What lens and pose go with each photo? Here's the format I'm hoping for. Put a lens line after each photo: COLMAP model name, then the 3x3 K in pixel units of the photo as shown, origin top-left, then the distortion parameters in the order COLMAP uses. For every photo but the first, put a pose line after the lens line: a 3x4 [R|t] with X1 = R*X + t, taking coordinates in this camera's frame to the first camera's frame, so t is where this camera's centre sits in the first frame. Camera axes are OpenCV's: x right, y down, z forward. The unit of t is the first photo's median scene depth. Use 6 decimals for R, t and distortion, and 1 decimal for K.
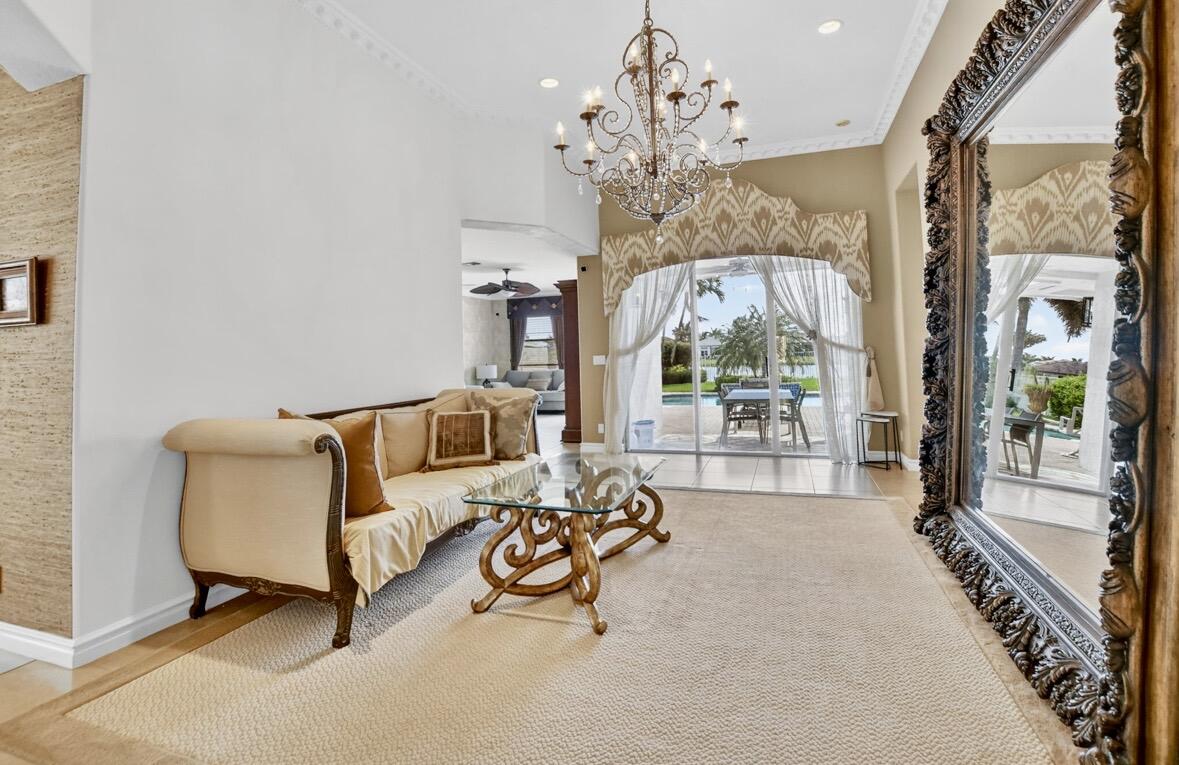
lens RADIAL K [[547.9, 0, 605.6], [0, 547.9, 324.4], [0, 0, 1]] dist [-0.024087, 0.000820]
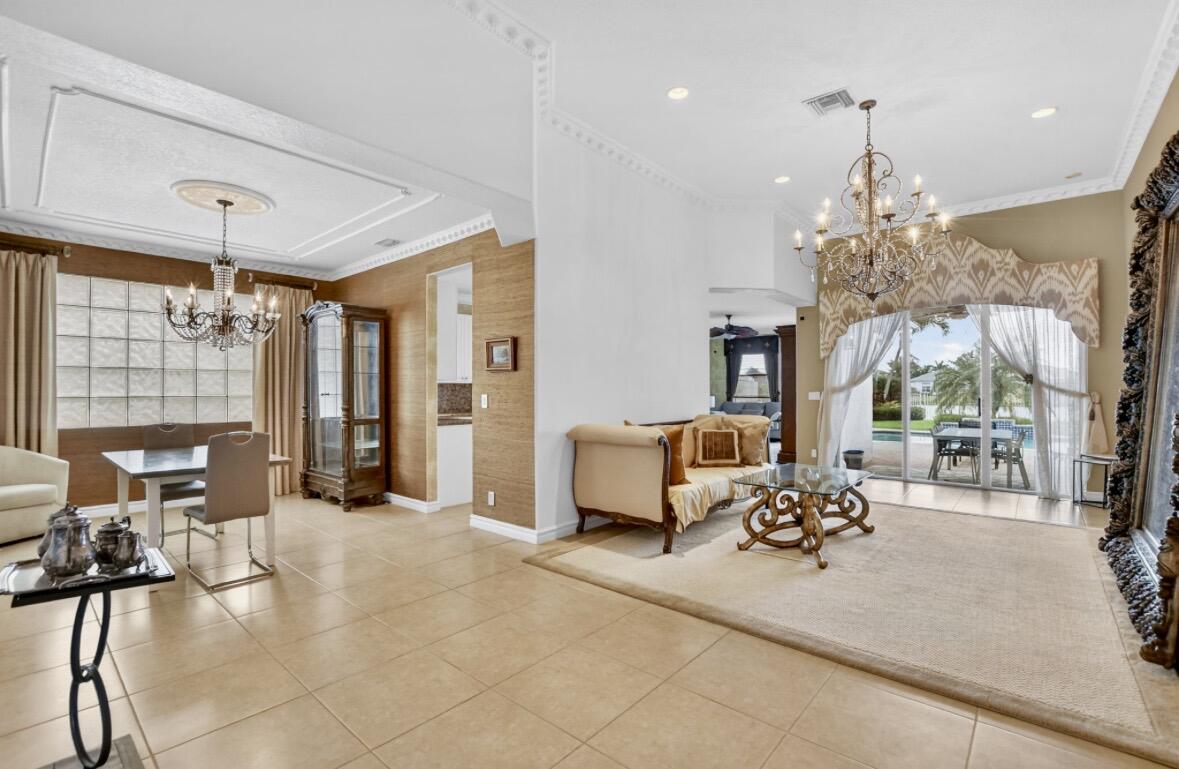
lens RADIAL K [[531.1, 0, 592.4], [0, 531.1, 388.7], [0, 0, 1]] dist [-0.036079, 0.005658]
pose [[0.924554, 0.027062, -0.380089, -0.040210], [-0.003274, 0.998002, 0.063092, -0.037302], [0.381037, -0.057088, 0.922795, -0.422585]]
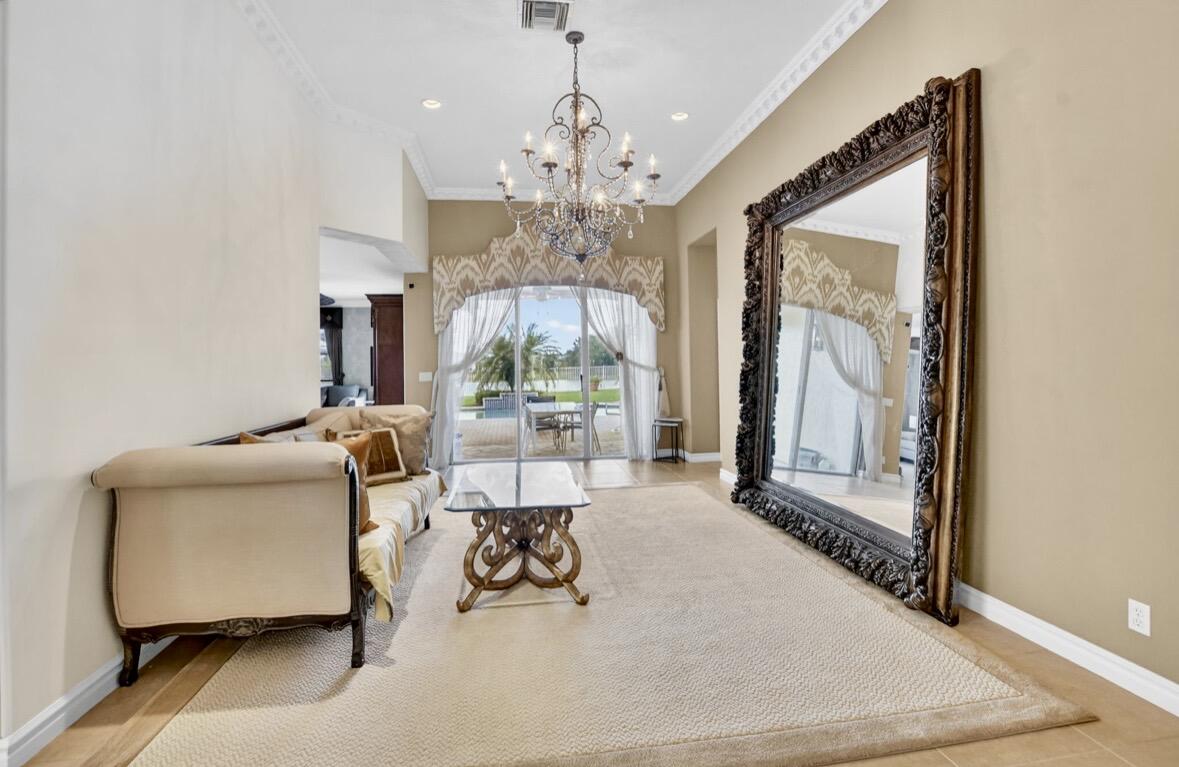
lens RADIAL K [[532.8, 0, 592.9], [0, 532.8, 354.2], [0, 0, 1]] dist [-0.023462, 0.000798]
pose [[0.889196, 0.020727, 0.457056, -0.345038], [-0.032307, 0.999324, 0.017534, -0.007358], [-0.456384, -0.030357, 0.889265, -0.029862]]
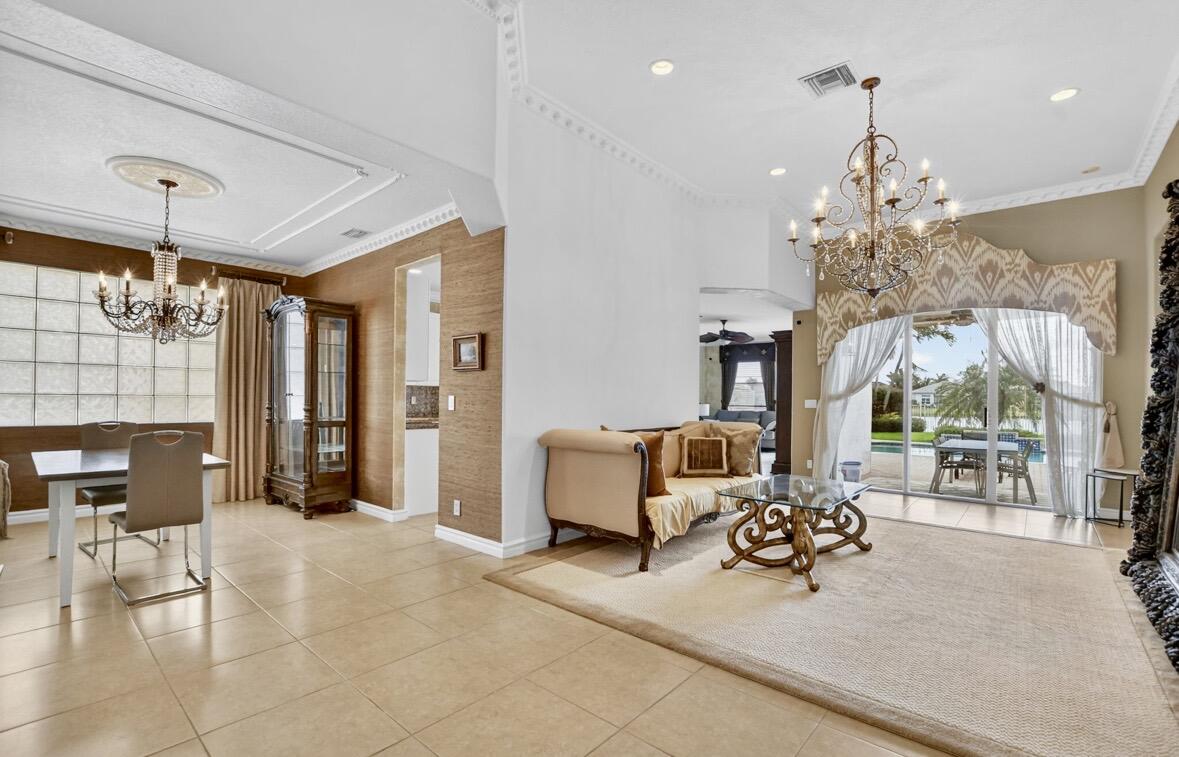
lens RADIAL K [[528.5, 0, 587.7], [0, 528.5, 398.7], [0, 0, 1]] dist [-0.036978, 0.006013]
pose [[0.921029, 0.039130, -0.387523, -0.029214], [-0.014832, 0.997743, 0.065497, -0.016992], [0.389211, -0.054577, 0.919530, -0.310829]]
